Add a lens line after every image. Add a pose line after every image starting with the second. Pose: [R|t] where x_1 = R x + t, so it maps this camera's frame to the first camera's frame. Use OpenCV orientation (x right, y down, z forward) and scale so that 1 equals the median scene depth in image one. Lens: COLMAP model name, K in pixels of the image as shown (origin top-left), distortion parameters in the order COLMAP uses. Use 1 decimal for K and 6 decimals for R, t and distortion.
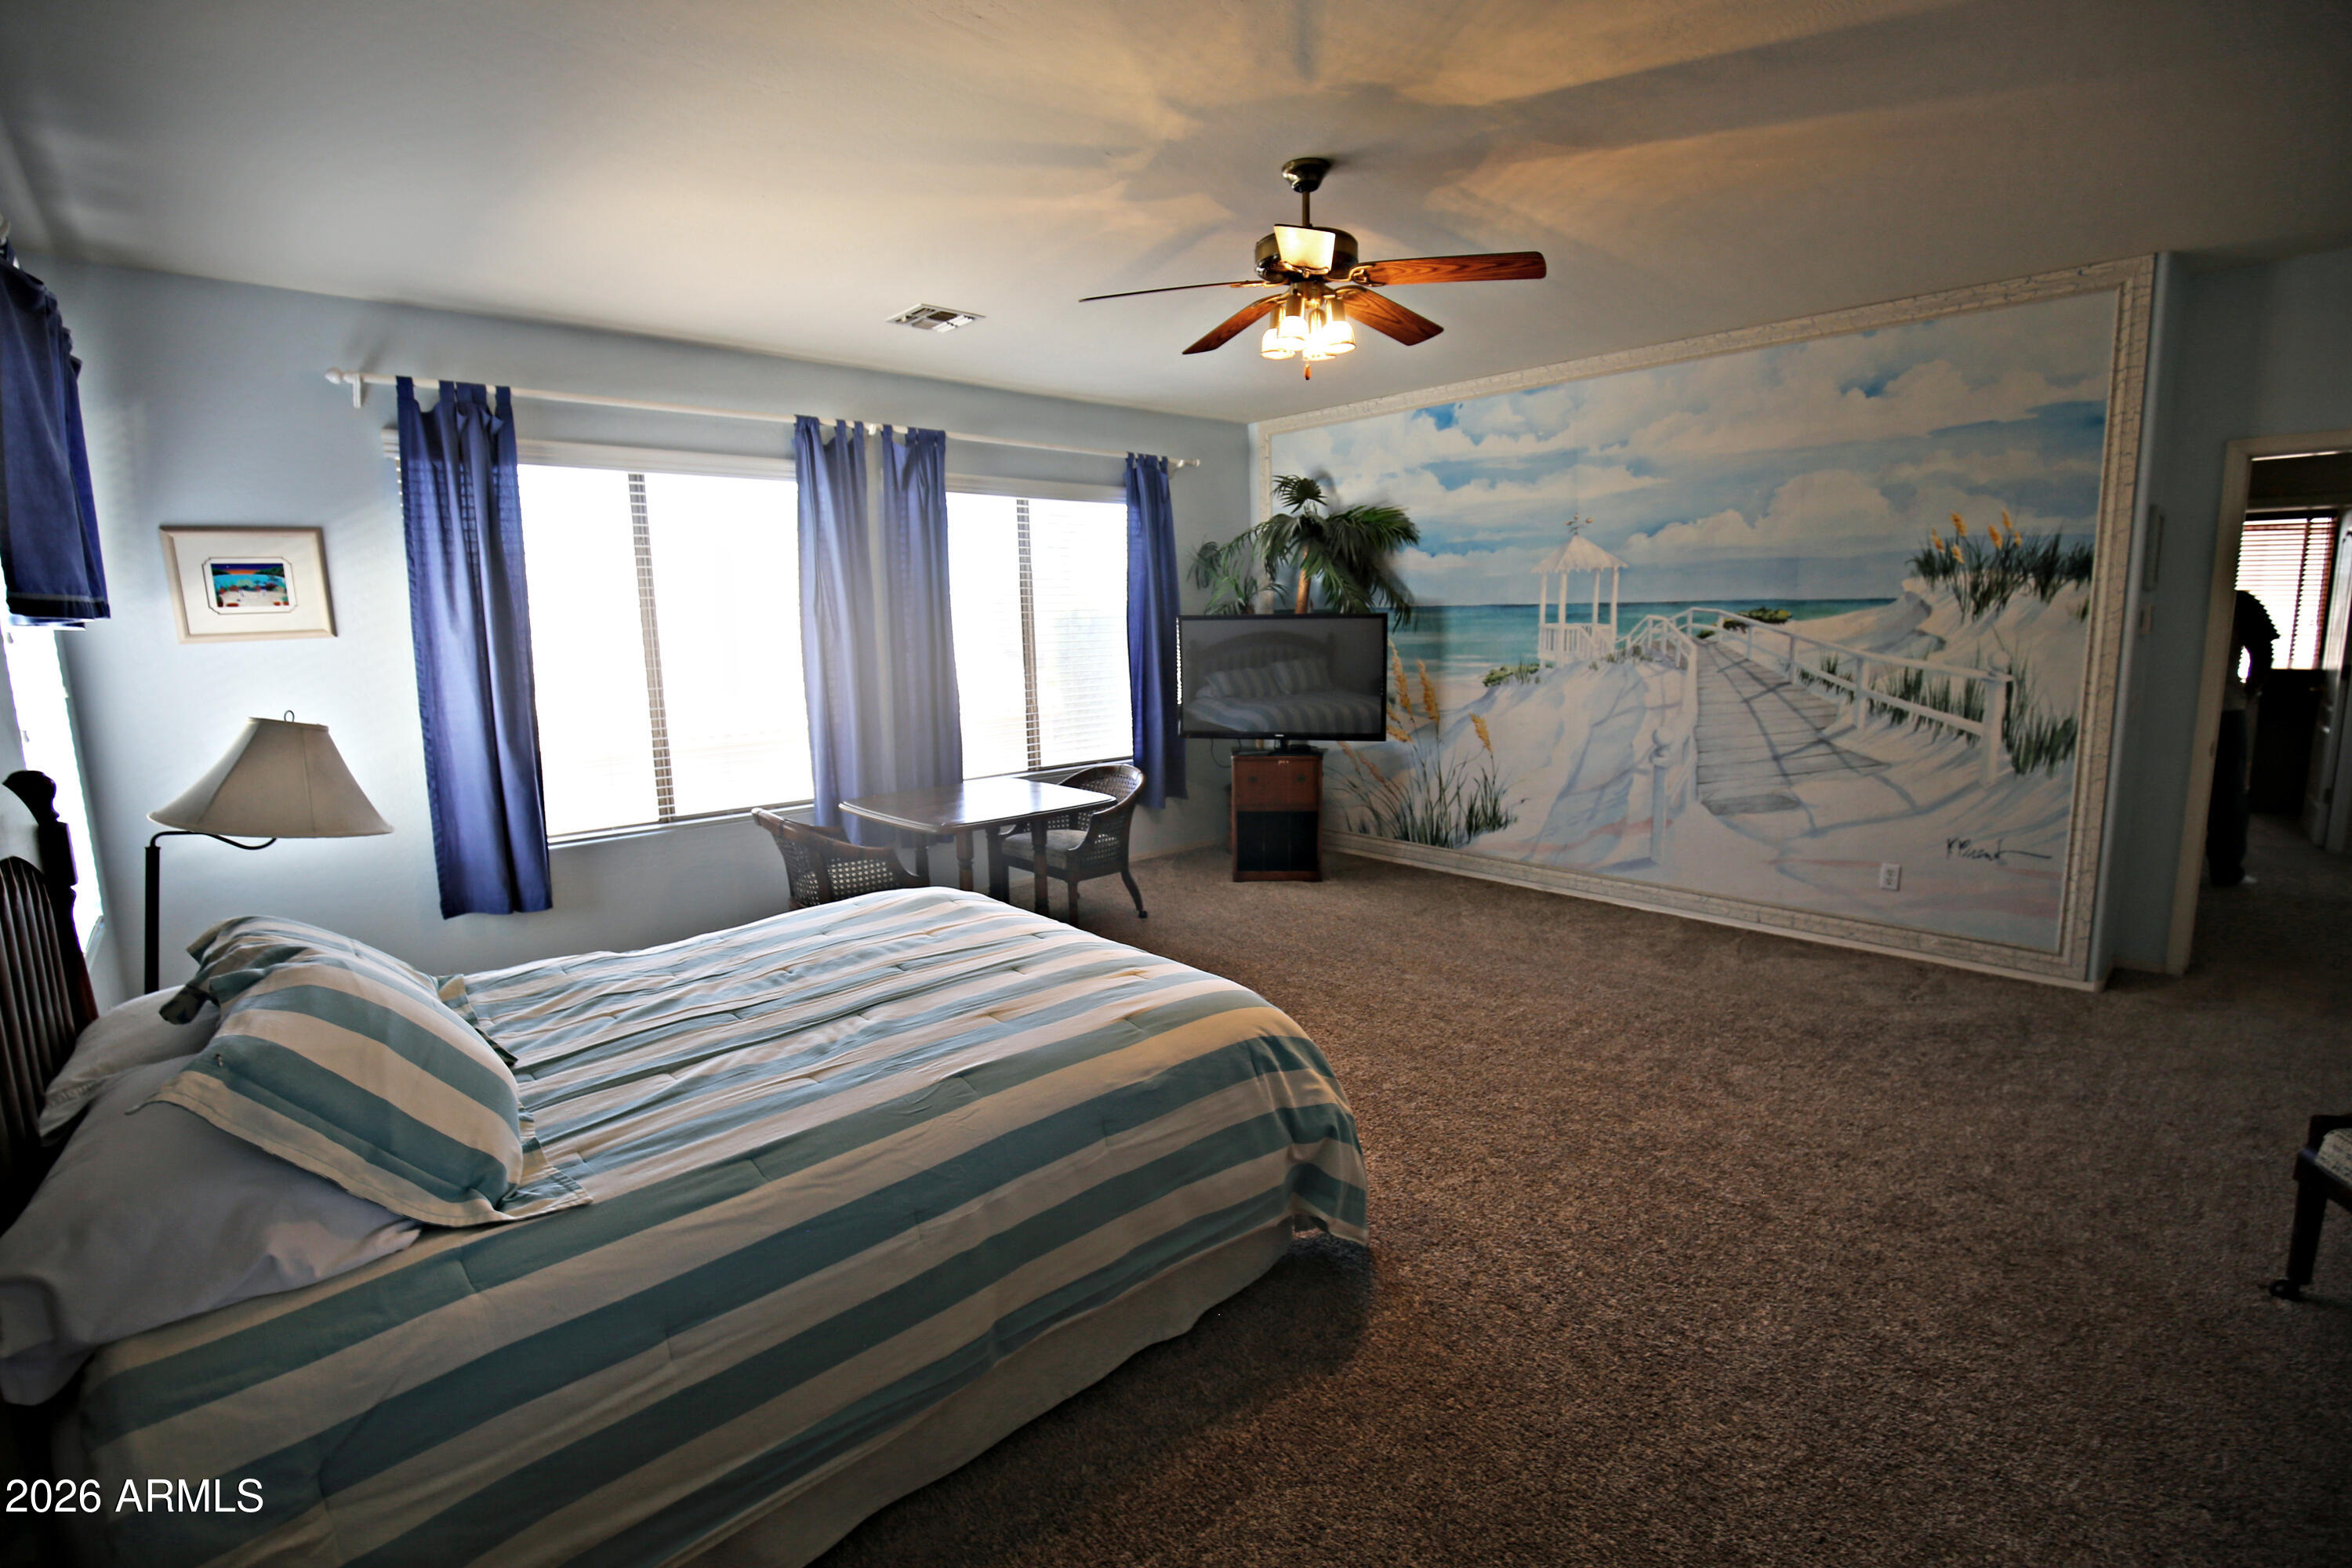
lens RADIAL K [[1081.4, 0, 1177.1], [0, 1081.4, 784.2], [0, 0, 1]] dist [-0.035840, 0.007867]
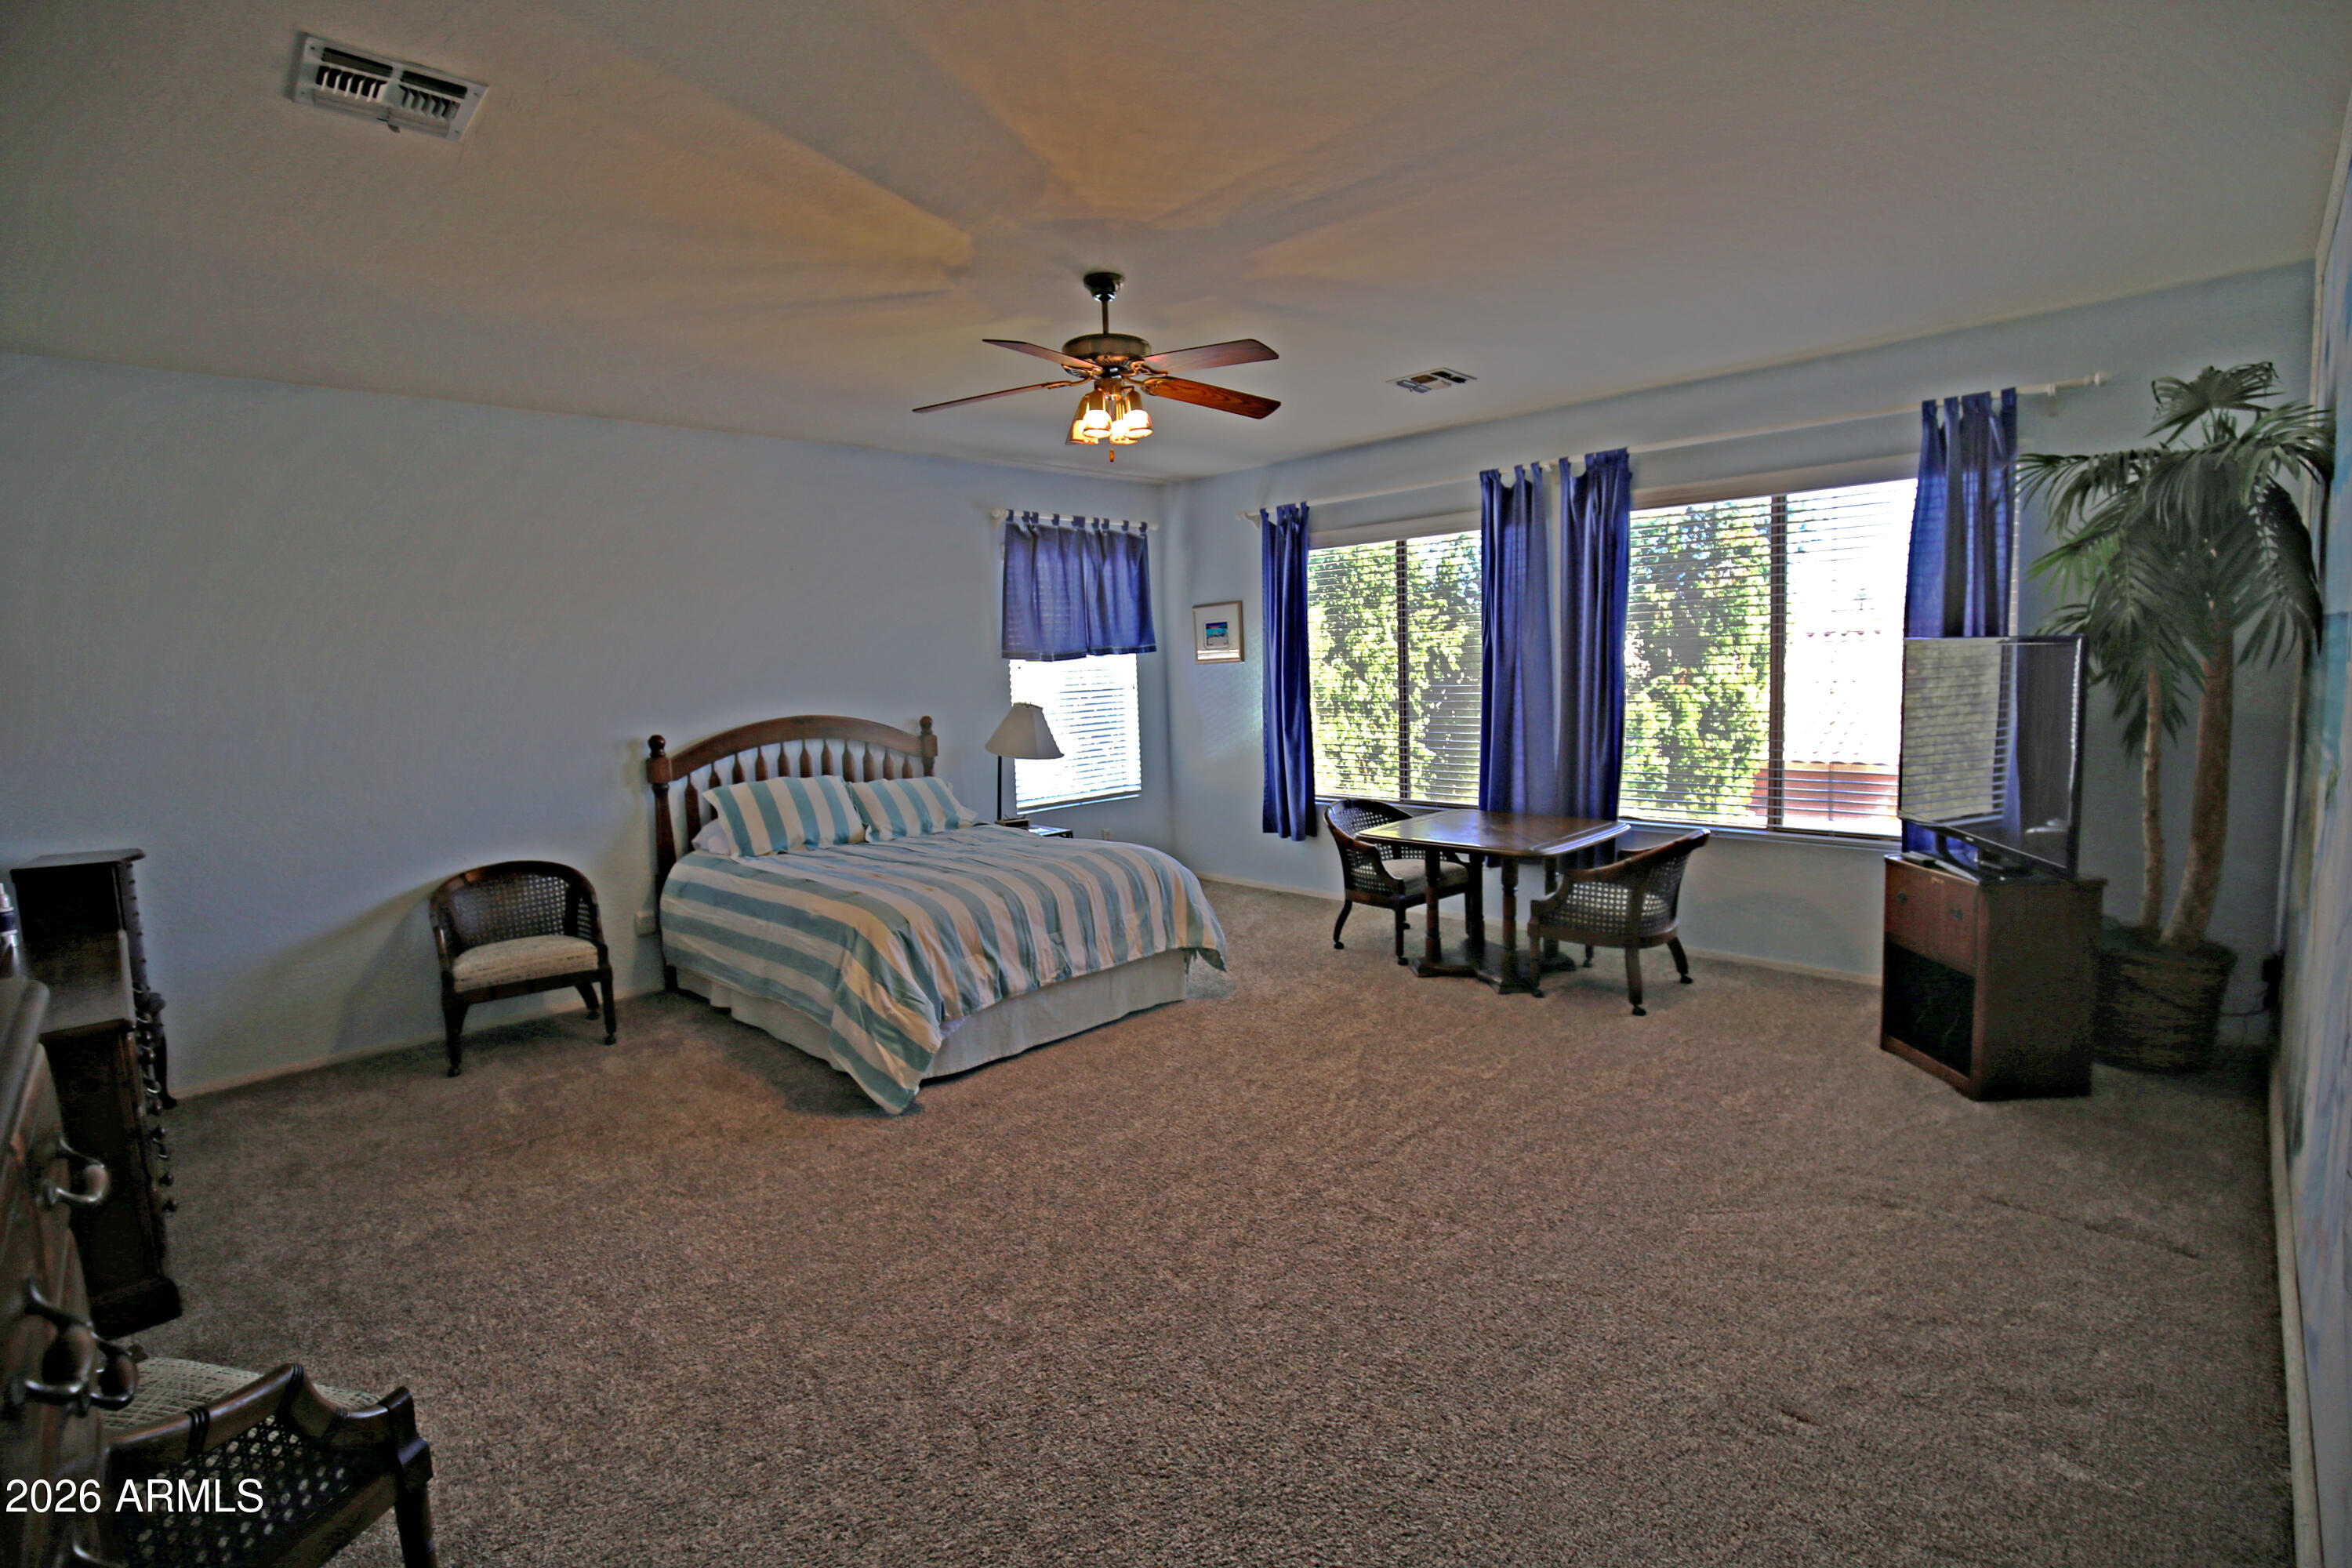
lens RADIAL K [[1081.4, 0, 1177.9], [0, 1081.4, 768.9], [0, 0, 1]] dist [-0.035840, 0.007867]
pose [[0.024435, 0.111688, -0.993443, 0.810414], [-0.125950, 0.986165, 0.107772, -0.111735], [0.991736, 0.122491, 0.038165, 0.661366]]
